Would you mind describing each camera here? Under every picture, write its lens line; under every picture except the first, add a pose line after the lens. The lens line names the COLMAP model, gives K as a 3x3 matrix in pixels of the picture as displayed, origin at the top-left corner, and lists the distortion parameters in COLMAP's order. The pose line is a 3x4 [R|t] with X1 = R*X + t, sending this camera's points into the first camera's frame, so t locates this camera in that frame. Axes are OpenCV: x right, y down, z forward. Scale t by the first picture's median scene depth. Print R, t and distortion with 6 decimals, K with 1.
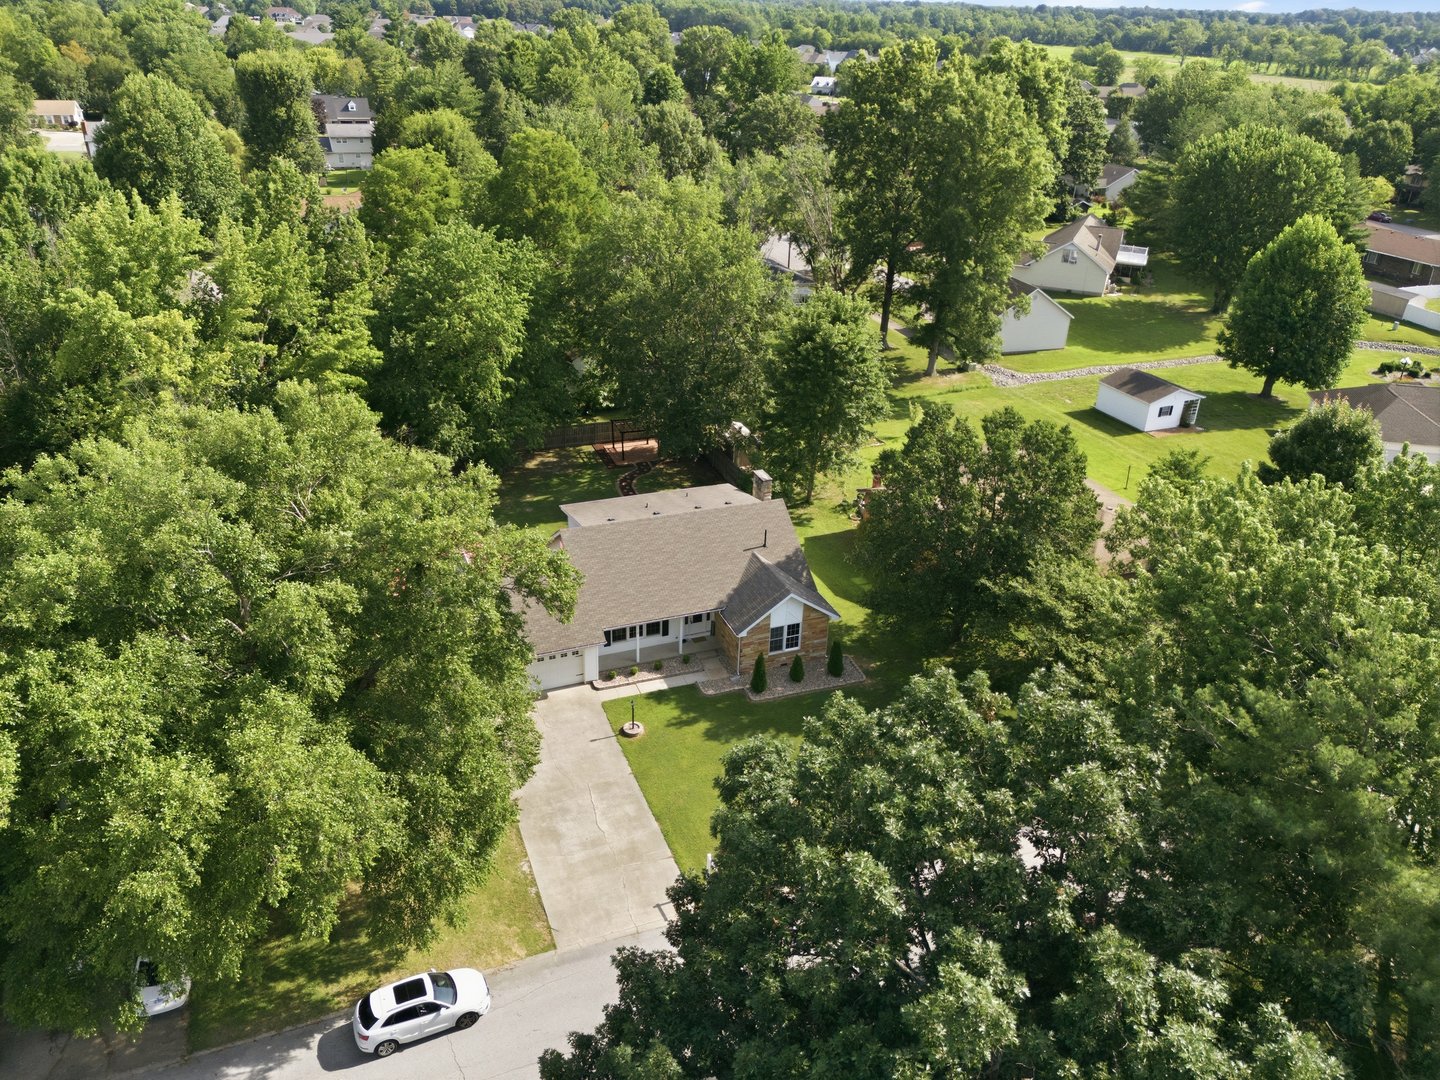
lens RADIAL K [[991.3, 0, 720.0], [0, 991.3, 540.0], [0, 0, 1]] dist [0.001280, -0.003253]
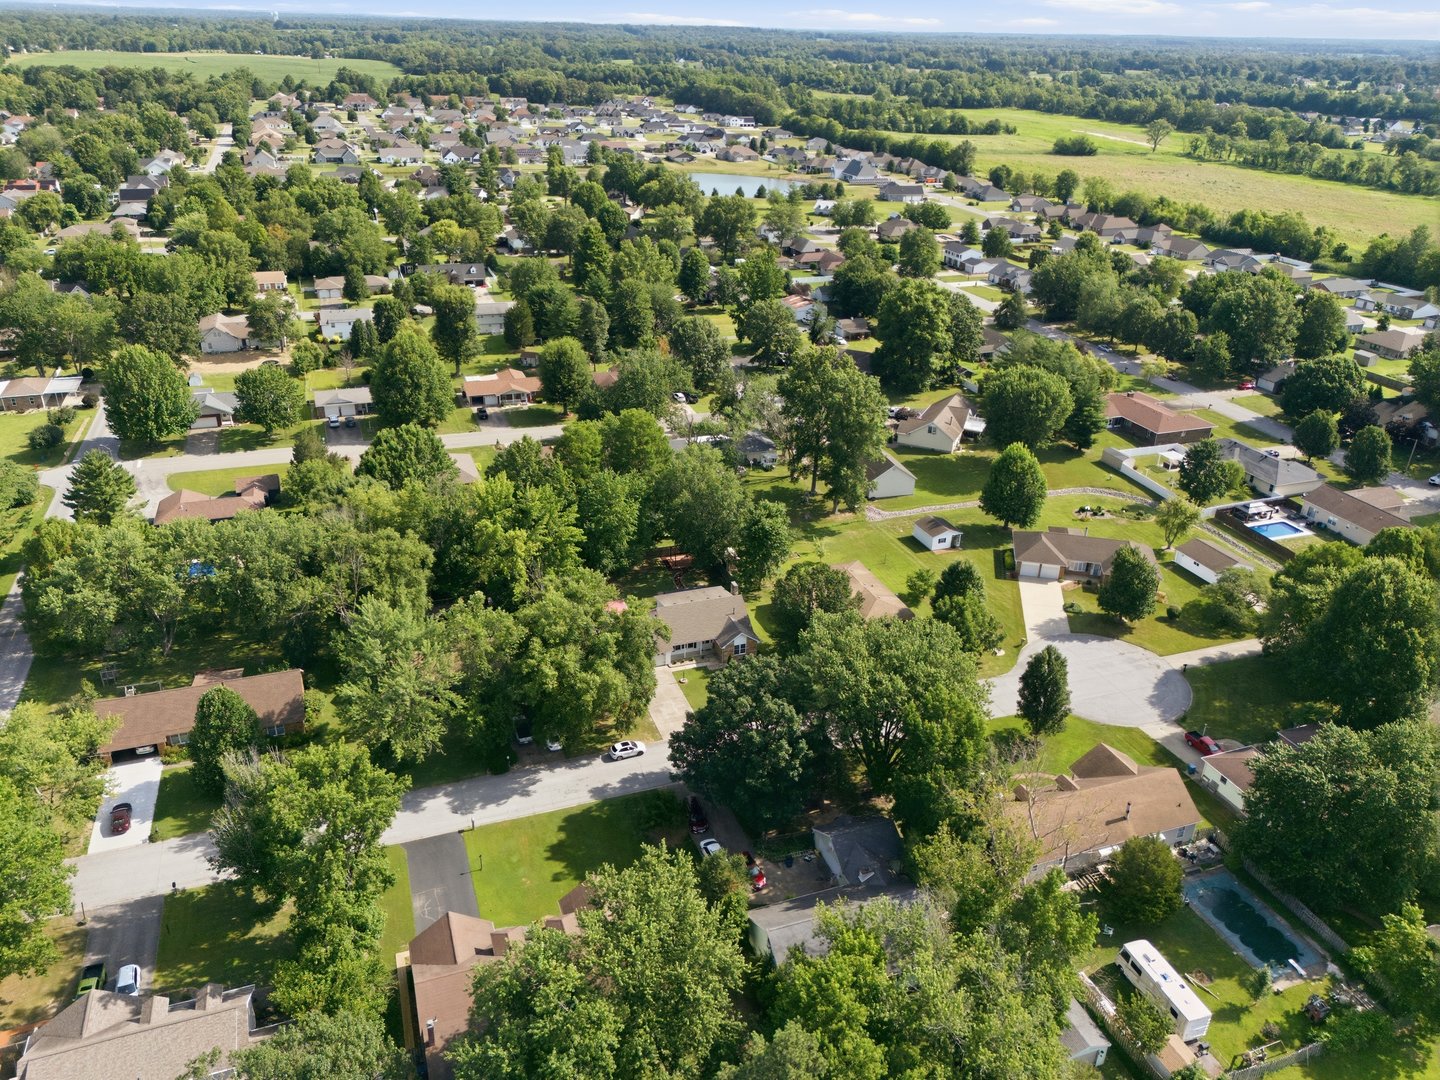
lens RADIAL K [[991.3, 0, 720.0], [0, 991.3, 540.0], [0, 0, 1]] dist [0.001280, -0.003253]
pose [[0.999585, 0.006915, -0.027975, 0.063383], [-0.007419, 0.999811, -0.017975, -0.111450], [0.027845, 0.018175, 0.999447, -1.267114]]
